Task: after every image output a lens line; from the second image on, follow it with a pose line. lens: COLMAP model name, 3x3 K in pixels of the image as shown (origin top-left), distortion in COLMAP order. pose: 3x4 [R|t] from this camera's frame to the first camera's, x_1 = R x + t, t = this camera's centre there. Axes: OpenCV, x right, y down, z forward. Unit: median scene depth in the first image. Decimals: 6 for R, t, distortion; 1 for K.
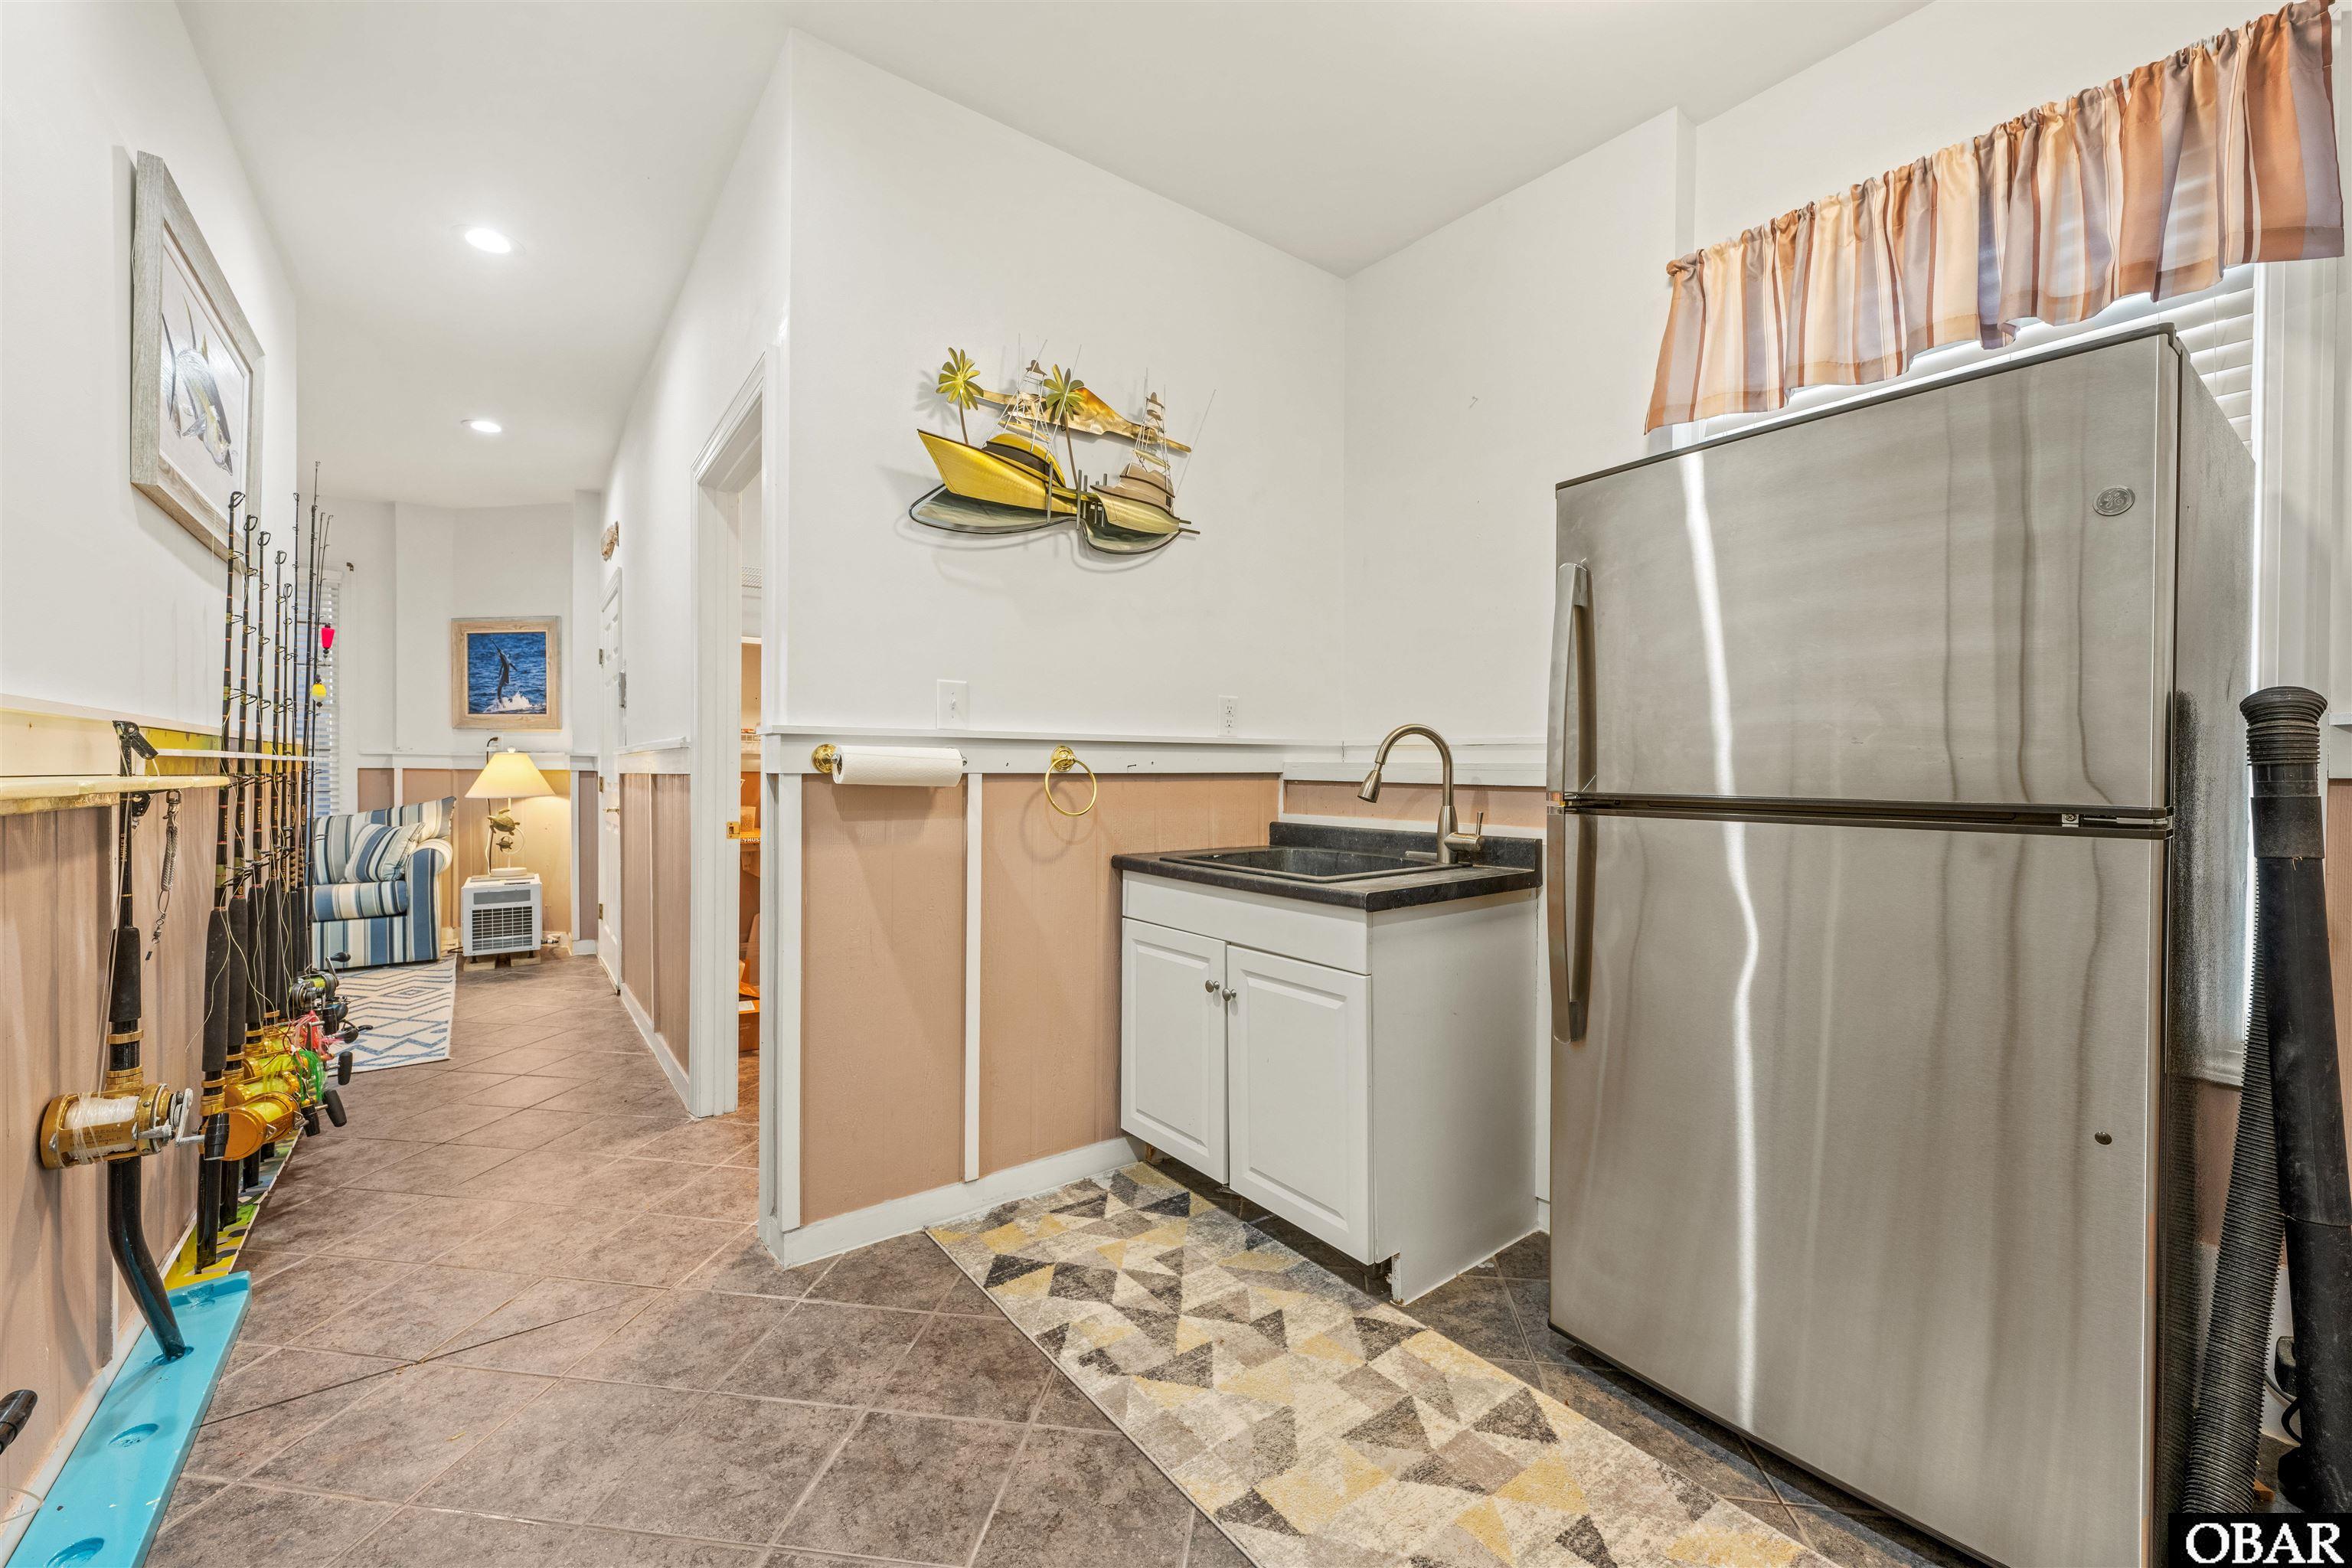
lens RADIAL K [[940.9, 0, 1177.3], [0, 940.9, 777.2], [0, 0, 1]] dist [-0.002683, 0.000698]
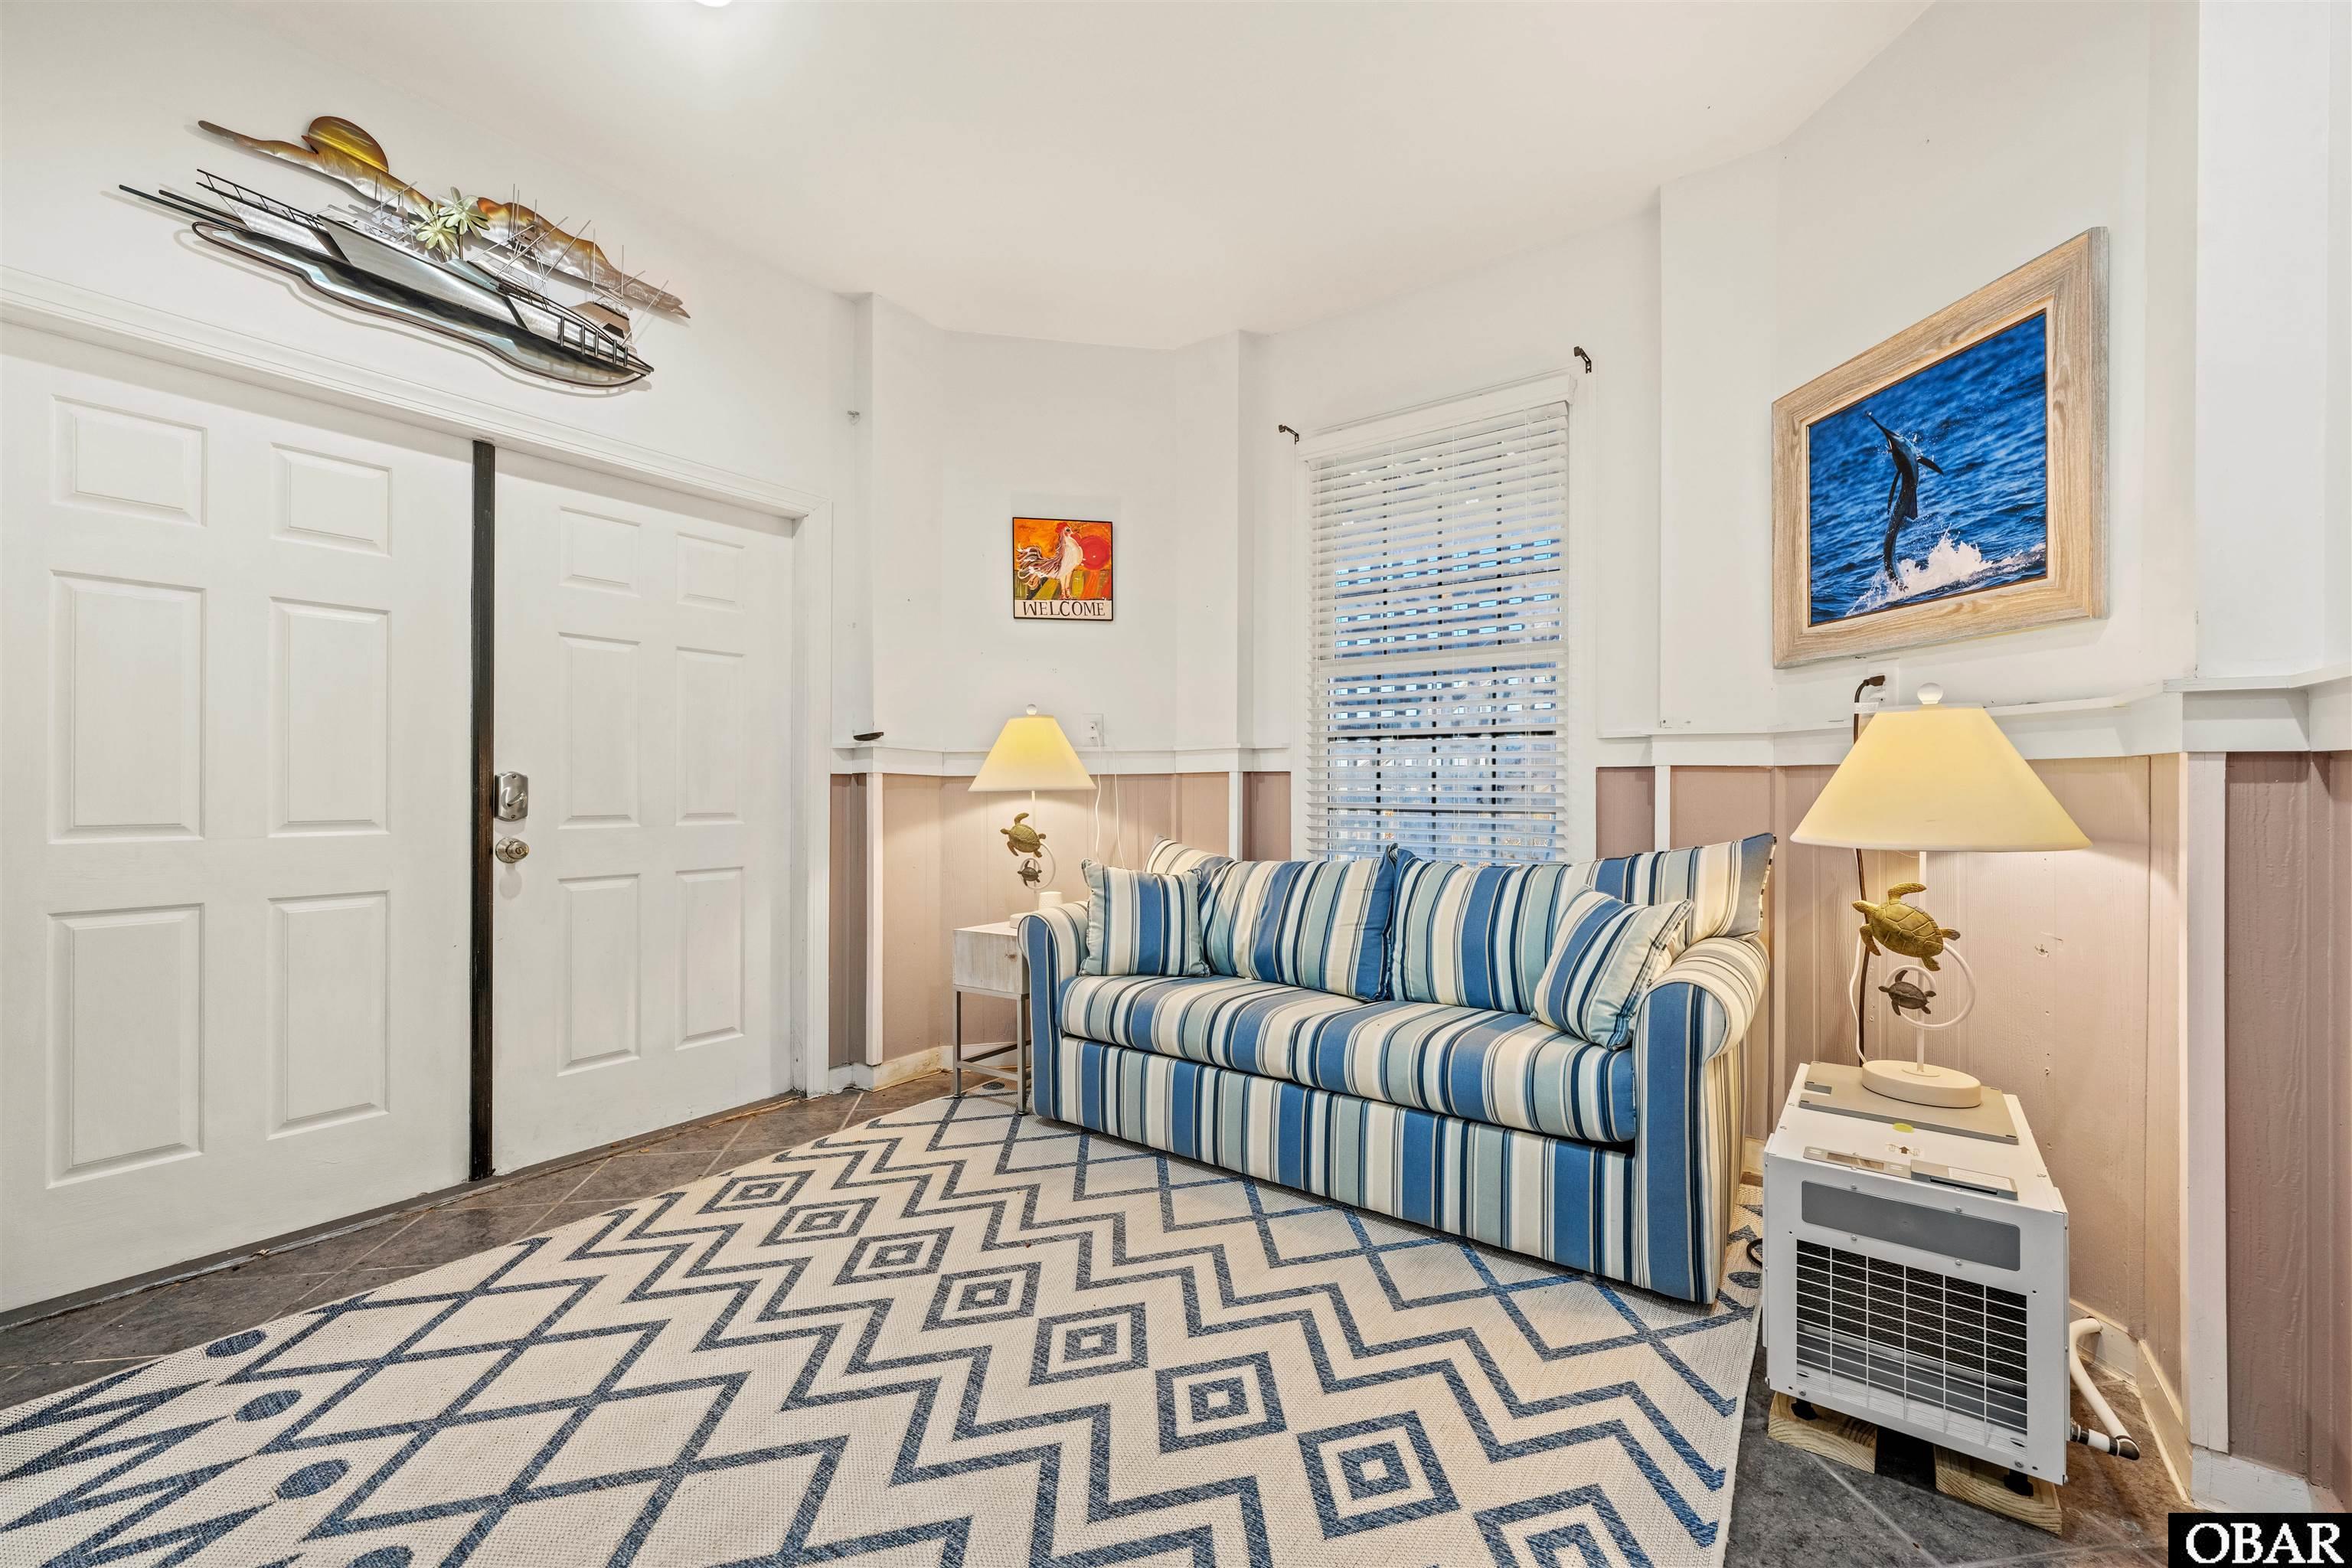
lens RADIAL K [[940.9, 0, 1177.4], [0, 940.9, 789.6], [0, 0, 1]] dist [-0.002683, 0.000698]
pose [[0.302781, -0.002172, -0.953058, -0.490206], [-0.008530, 0.999951, -0.004989, 0.006286], [0.953022, 0.009640, 0.302748, 0.671505]]
